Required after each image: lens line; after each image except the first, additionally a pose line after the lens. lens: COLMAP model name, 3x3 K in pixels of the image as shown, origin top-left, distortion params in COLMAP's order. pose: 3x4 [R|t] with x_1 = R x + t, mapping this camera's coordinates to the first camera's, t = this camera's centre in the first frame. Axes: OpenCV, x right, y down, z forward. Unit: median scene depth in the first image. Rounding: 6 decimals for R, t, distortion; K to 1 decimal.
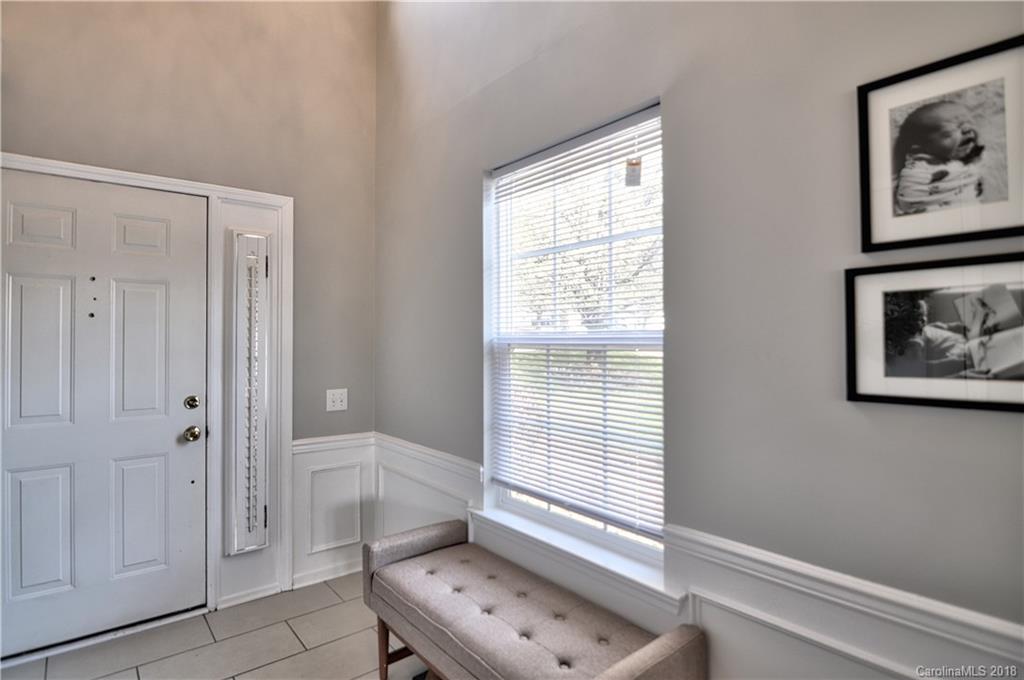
lens RADIAL K [[525.7, 0, 512.0], [0, 525.7, 340.0], [0, 0, 1]] dist [-0.002158, -0.009654]
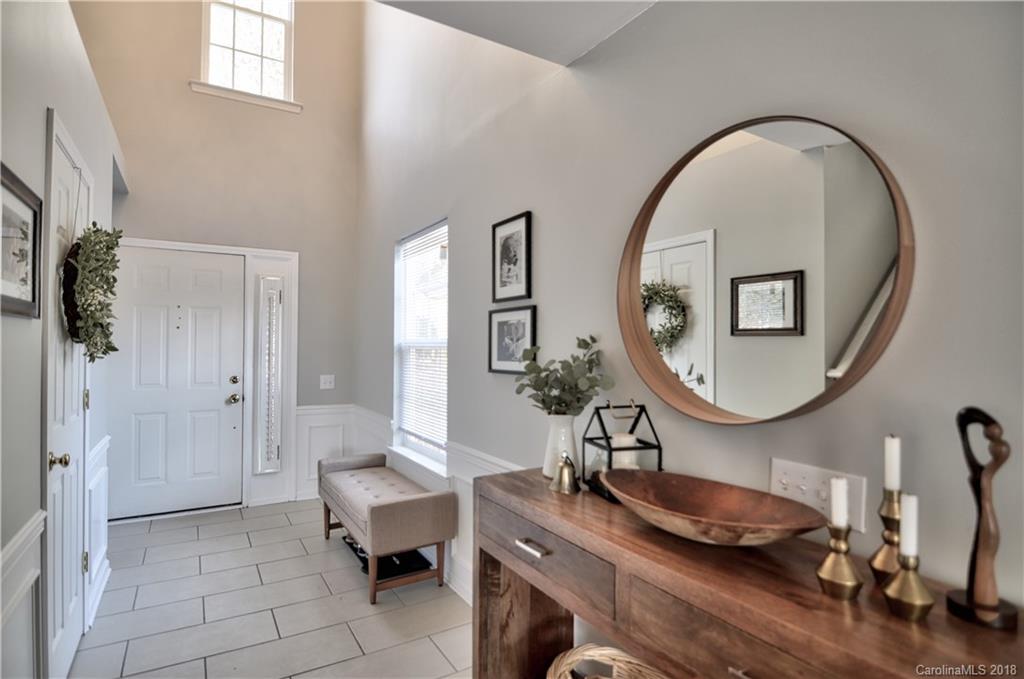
lens RADIAL K [[514.3, 0, 512.0], [0, 514.3, 345.2], [0, 0, 1]] dist [-0.003809, -0.001377]
pose [[0.991134, 0.008053, -0.132622, 0.525900], [-0.008196, 0.999966, -0.000532, 0.003119], [0.132614, 0.001615, 0.991166, -0.548971]]
